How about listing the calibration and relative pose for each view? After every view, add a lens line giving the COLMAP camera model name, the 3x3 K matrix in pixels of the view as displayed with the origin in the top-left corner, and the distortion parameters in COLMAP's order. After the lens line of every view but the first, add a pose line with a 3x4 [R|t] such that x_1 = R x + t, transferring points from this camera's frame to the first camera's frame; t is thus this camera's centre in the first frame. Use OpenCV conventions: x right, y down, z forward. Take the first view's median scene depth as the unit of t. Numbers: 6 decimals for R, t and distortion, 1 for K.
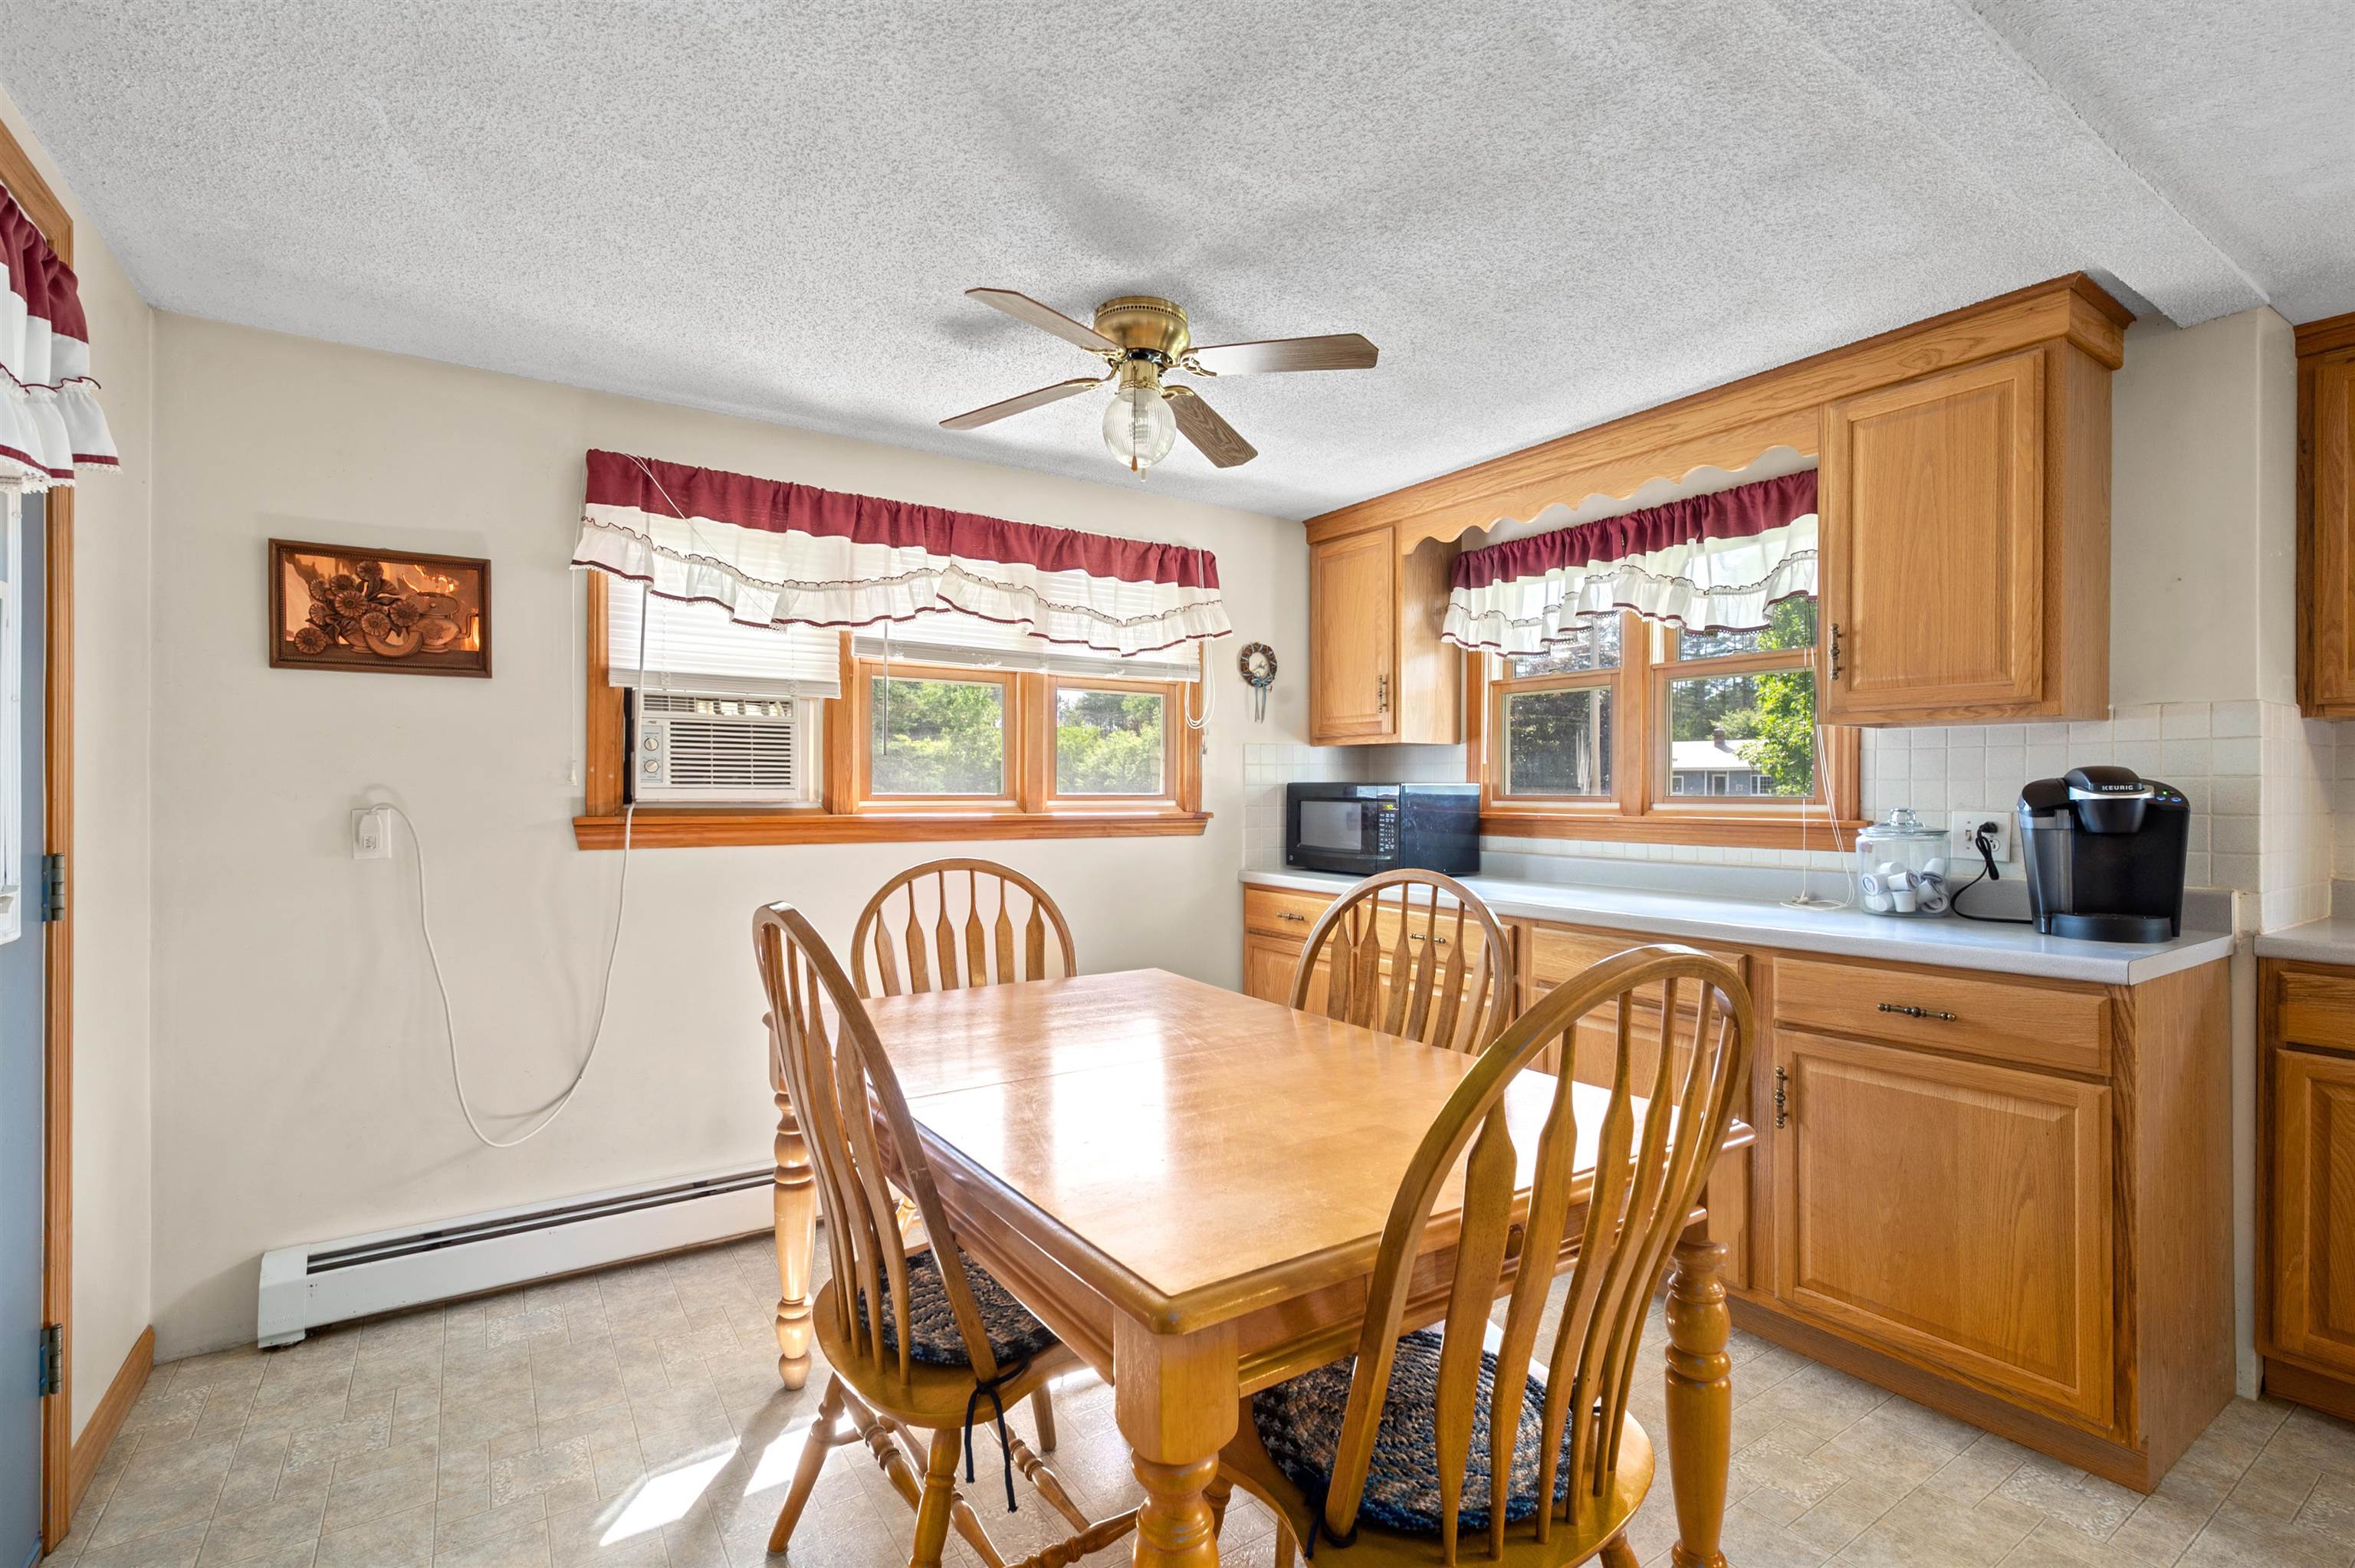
lens RADIAL K [[1058.4, 0, 1172.0], [0, 1058.4, 789.8], [0, 0, 1]] dist [-0.004545, 0.001743]
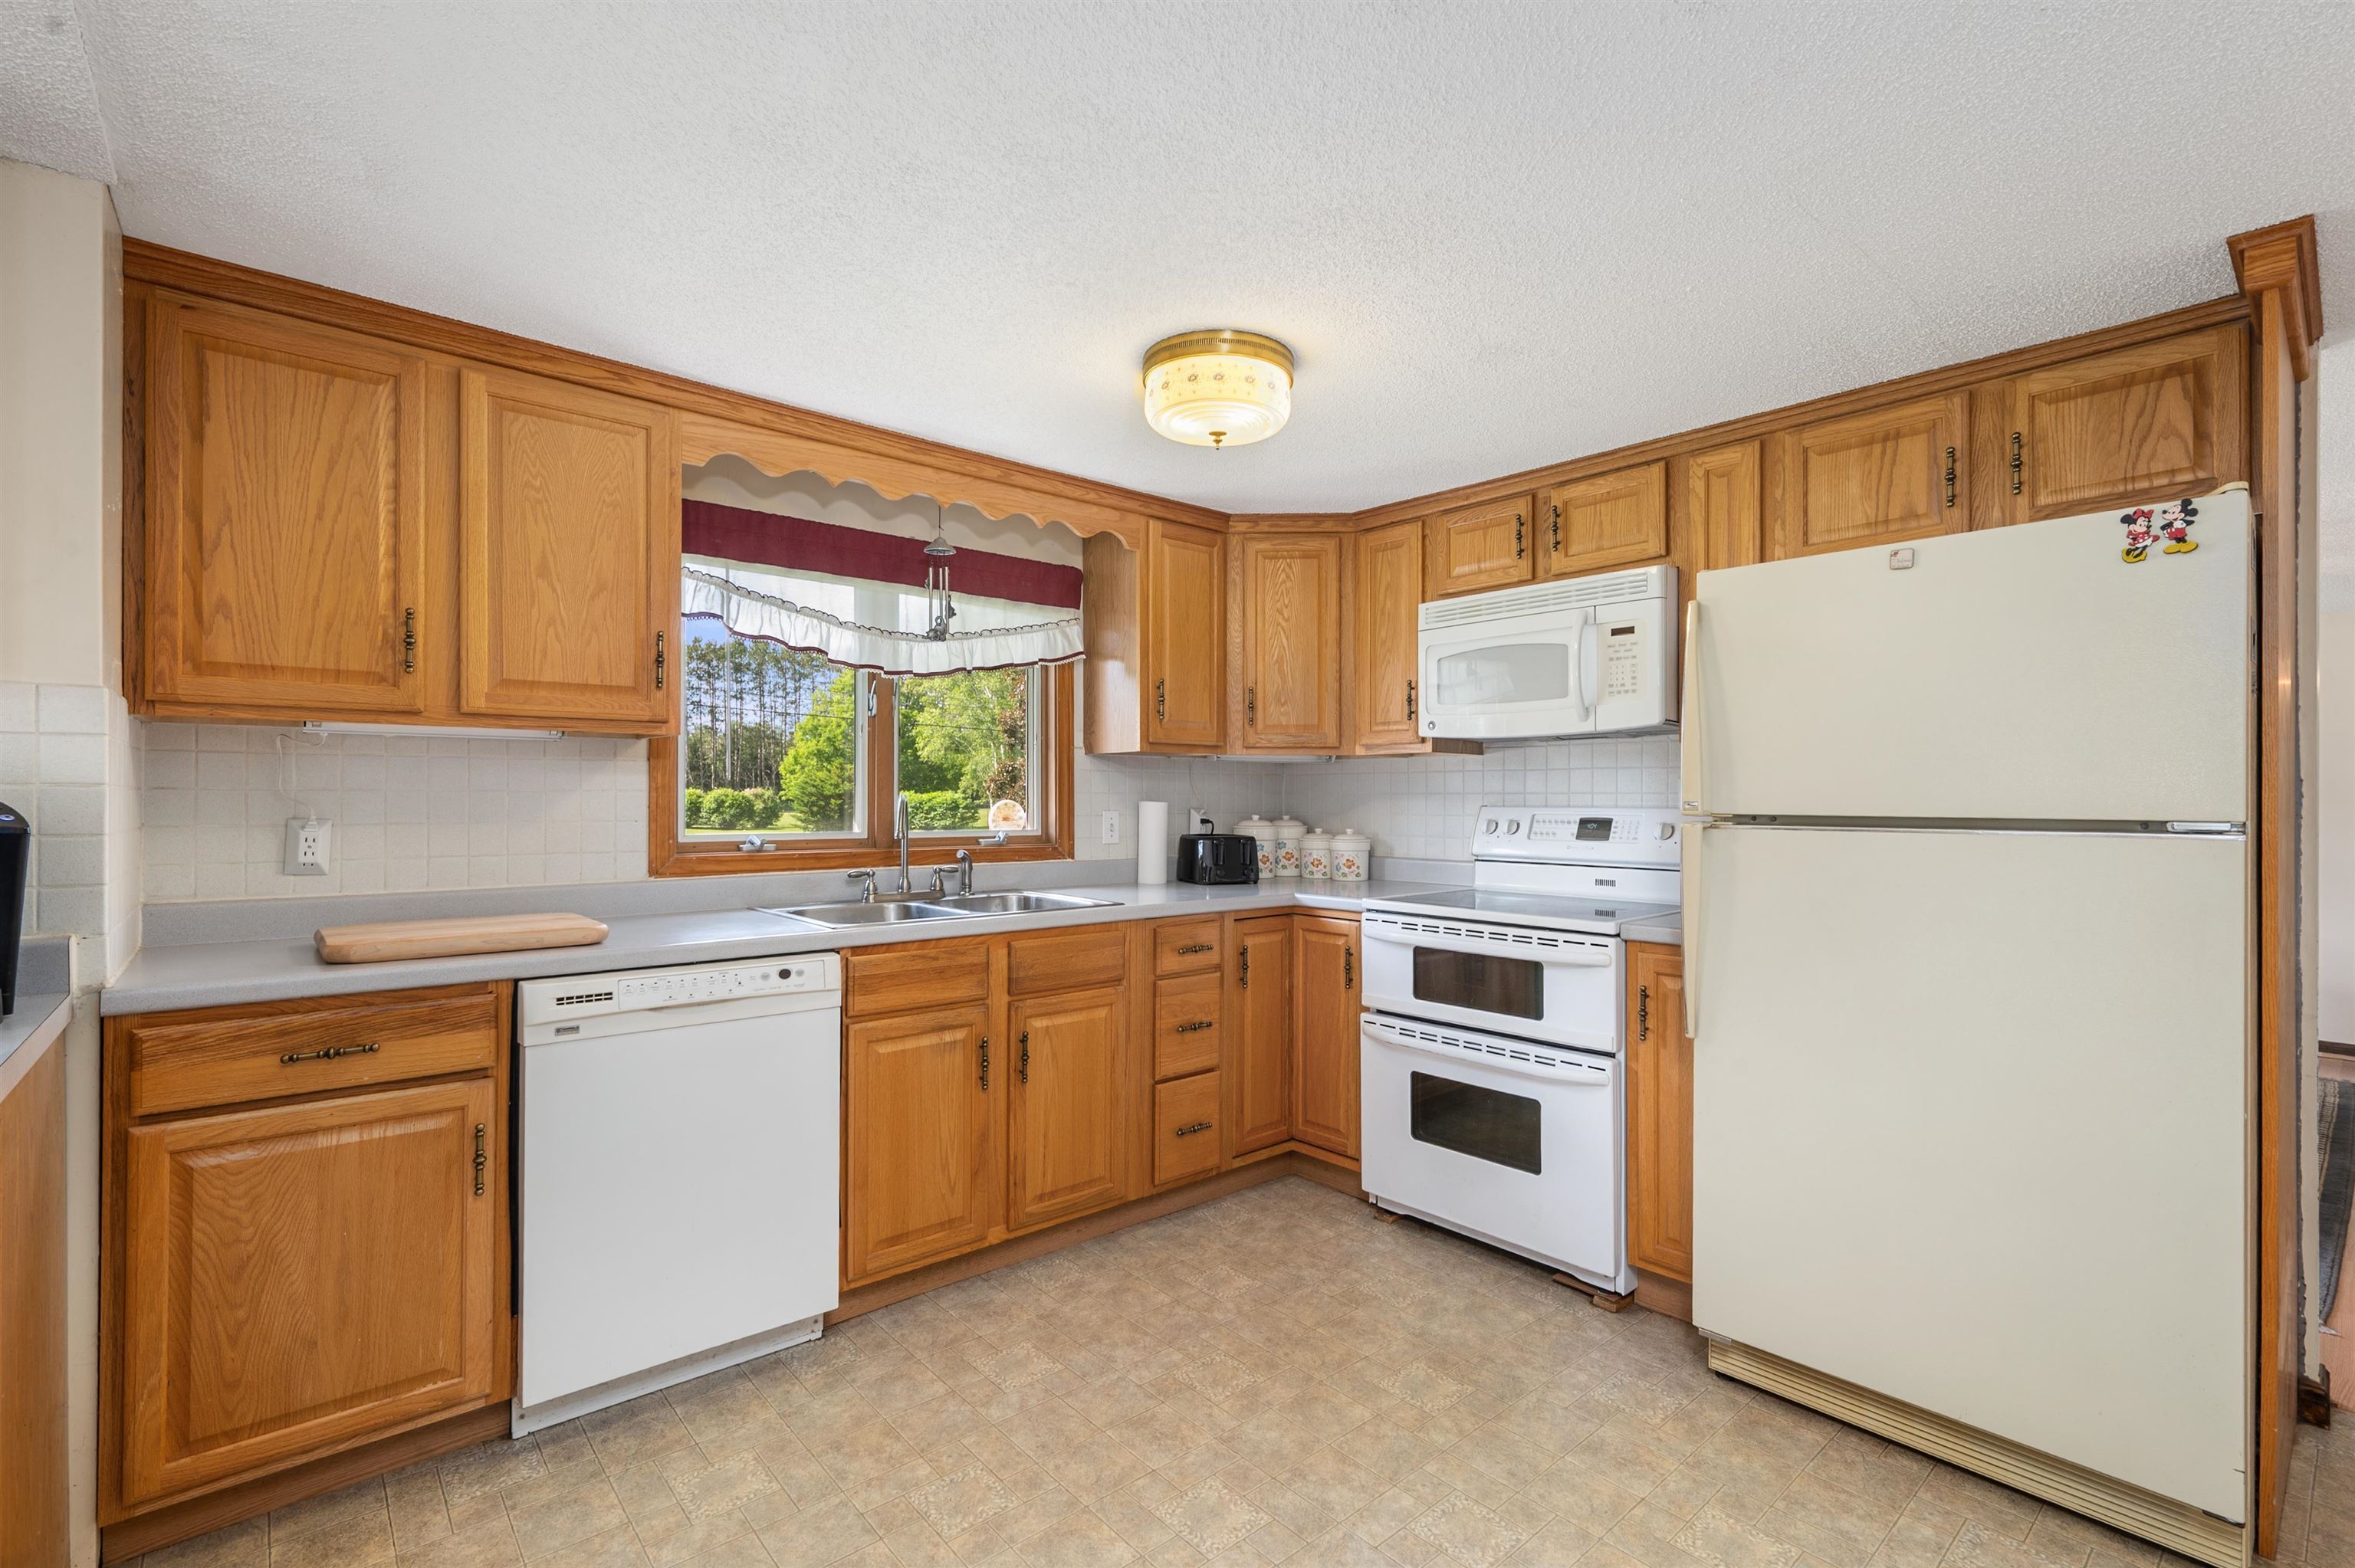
lens RADIAL K [[1053.6, 0, 1171.2], [0, 1053.6, 795.2], [0, 0, 1]] dist [0.002542, -0.000856]
pose [[-0.130659, -0.001234, 0.991427, 0.137497], [-0.001467, 0.999998, 0.001051, -0.006466], [-0.991426, -0.001317, -0.130661, 0.286041]]
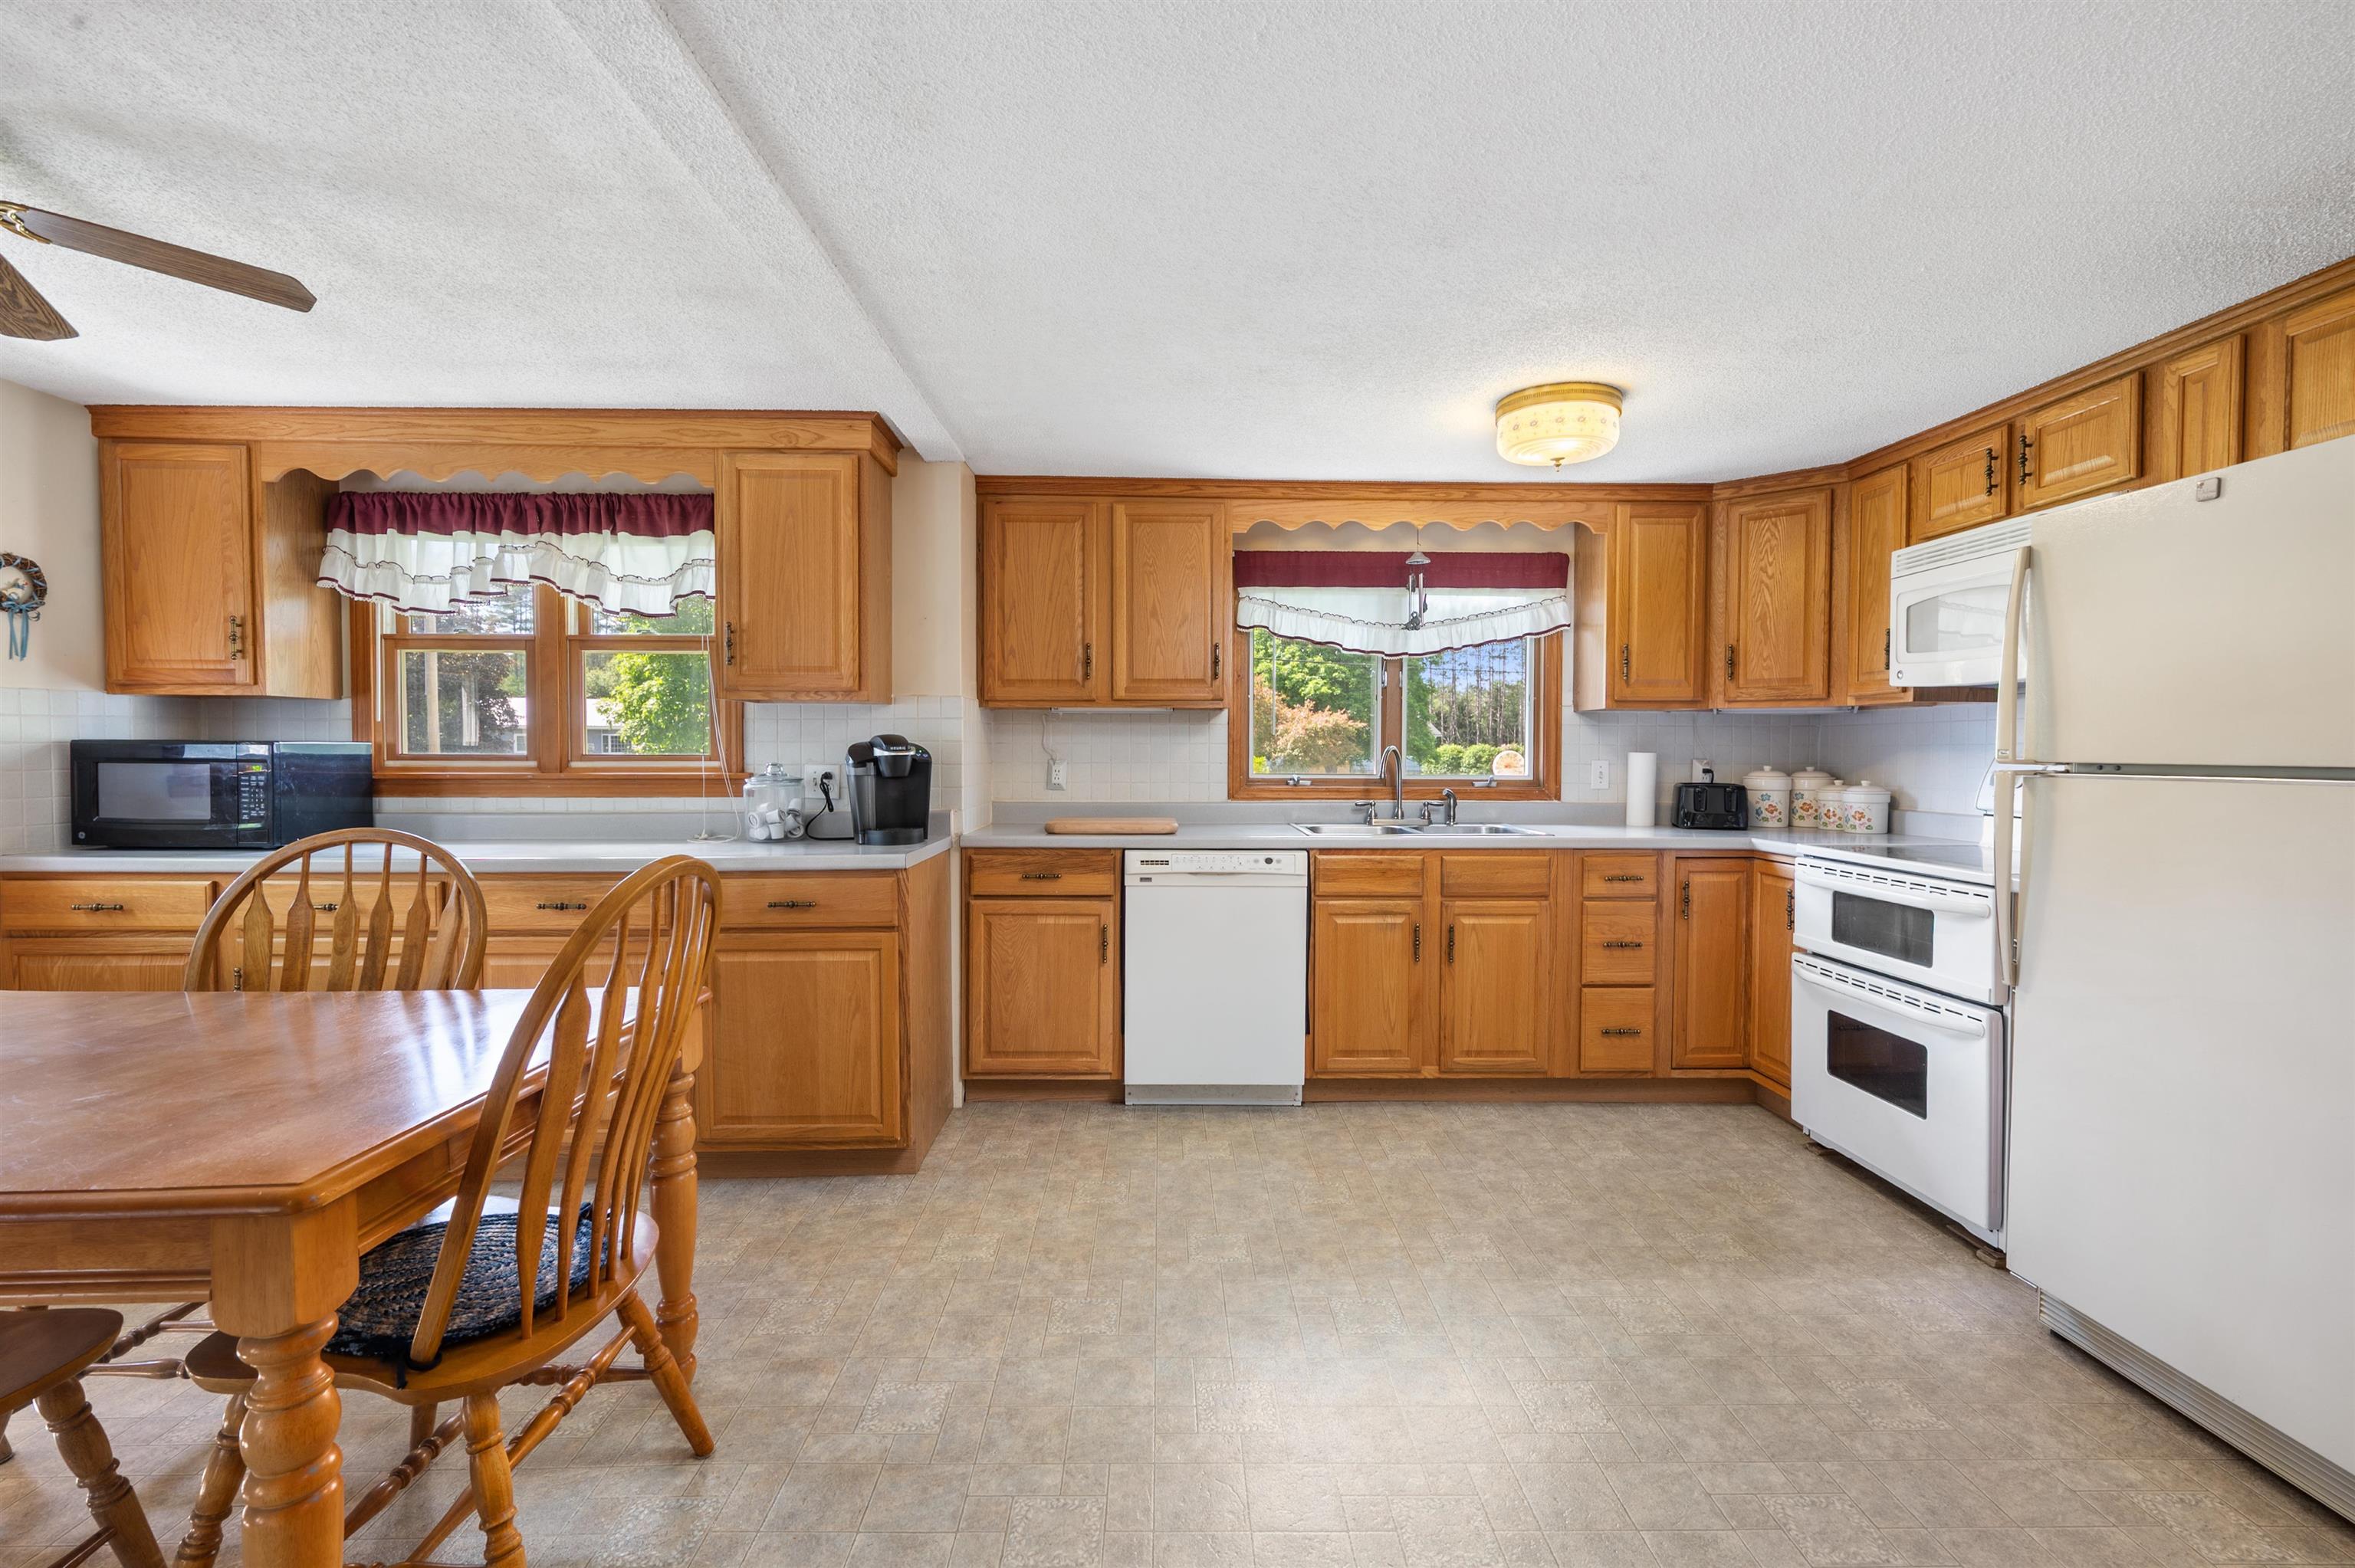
lens RADIAL K [[1053.6, 0, 1184.3], [0, 1053.6, 778.2], [0, 0, 1]] dist [0.002542, -0.000856]
pose [[0.532861, -0.023338, 0.845881, -0.187797], [-0.000420, 0.999612, 0.027843, -0.000795], [-0.846203, -0.015192, 0.532644, -0.181474]]
